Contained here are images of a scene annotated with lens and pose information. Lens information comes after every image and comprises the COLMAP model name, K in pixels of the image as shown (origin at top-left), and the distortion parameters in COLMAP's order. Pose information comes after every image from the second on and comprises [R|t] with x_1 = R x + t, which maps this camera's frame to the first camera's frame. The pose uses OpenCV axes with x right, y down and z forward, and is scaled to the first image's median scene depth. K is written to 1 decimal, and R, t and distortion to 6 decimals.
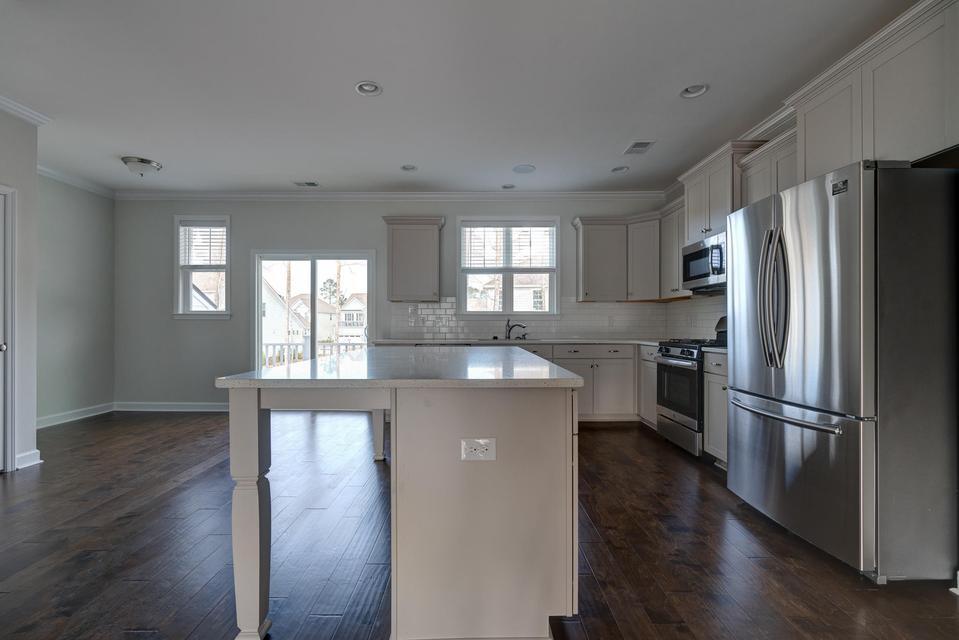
lens RADIAL K [[429.8, 0, 479.2], [0, 429.8, 322.8], [0, 0, 1]] dist [-0.002305, -0.000009]
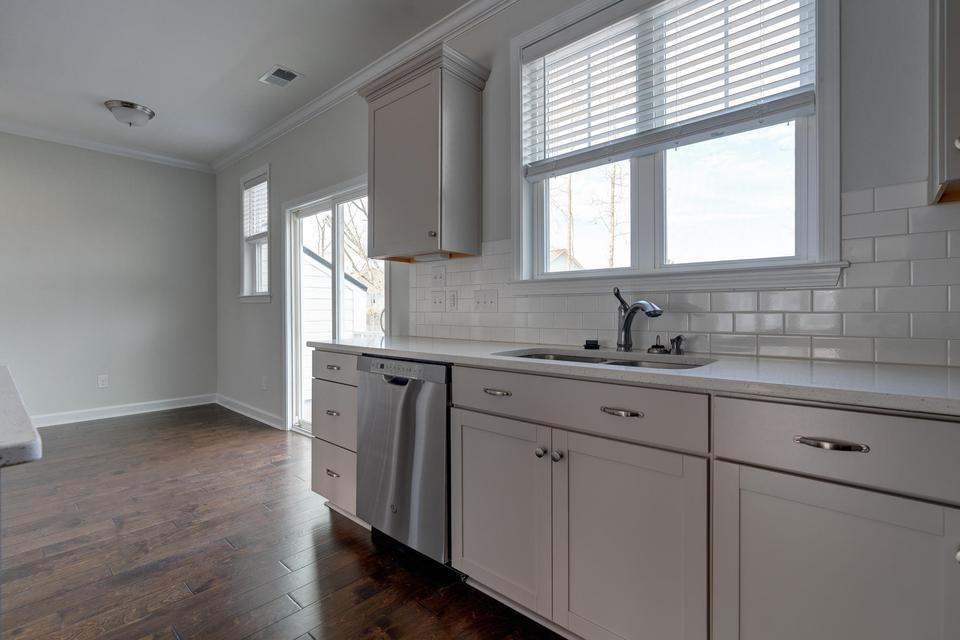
lens RADIAL K [[447.9, 0, 475.8], [0, 447.9, 316.3], [0, 0, 1]] dist [-0.011870, 0.000725]
pose [[0.731993, 0.006461, -0.681282, 0.235715], [0.006603, 0.999841, 0.016577, 0.006384], [0.681280, -0.016632, 0.731834, 0.744121]]
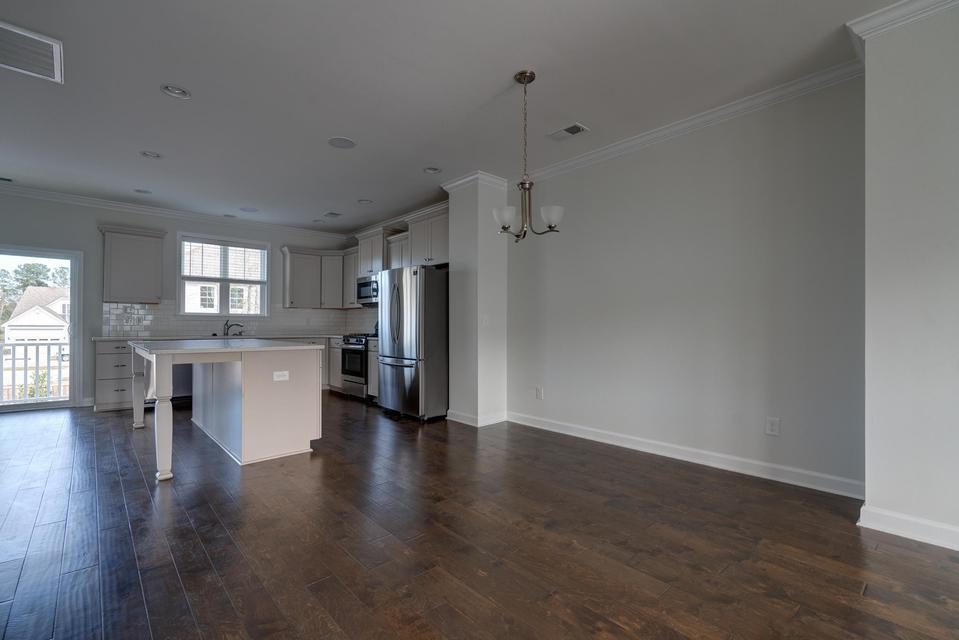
lens RADIAL K [[429.8, 0, 479.2], [0, 429.8, 322.8], [0, 0, 1]] dist [-0.002305, -0.000009]
pose [[0.745194, 0.009437, 0.666781, -0.242645], [-0.009427, 0.999949, -0.003617, -0.002078], [-0.666781, -0.003591, 0.745245, -0.477534]]
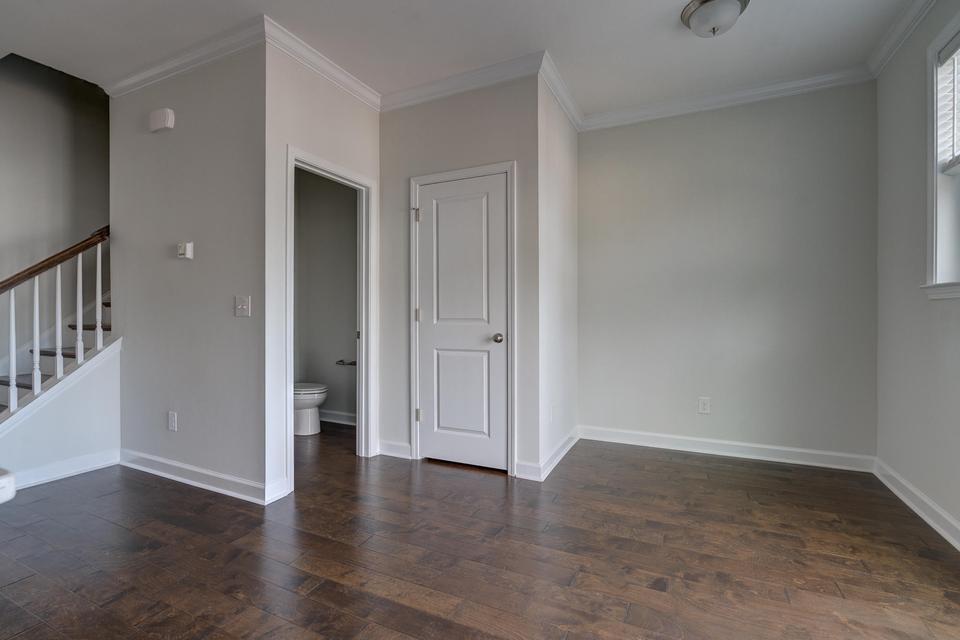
lens RADIAL K [[447.9, 0, 475.8], [0, 447.9, 316.3], [0, 0, 1]] dist [-0.011870, 0.000725]
pose [[-0.455091, 0.001746, -0.890443, -0.145097], [0.006690, 0.999977, -0.001458, 0.007087], [0.890420, -0.006621, -0.455092, 0.886379]]
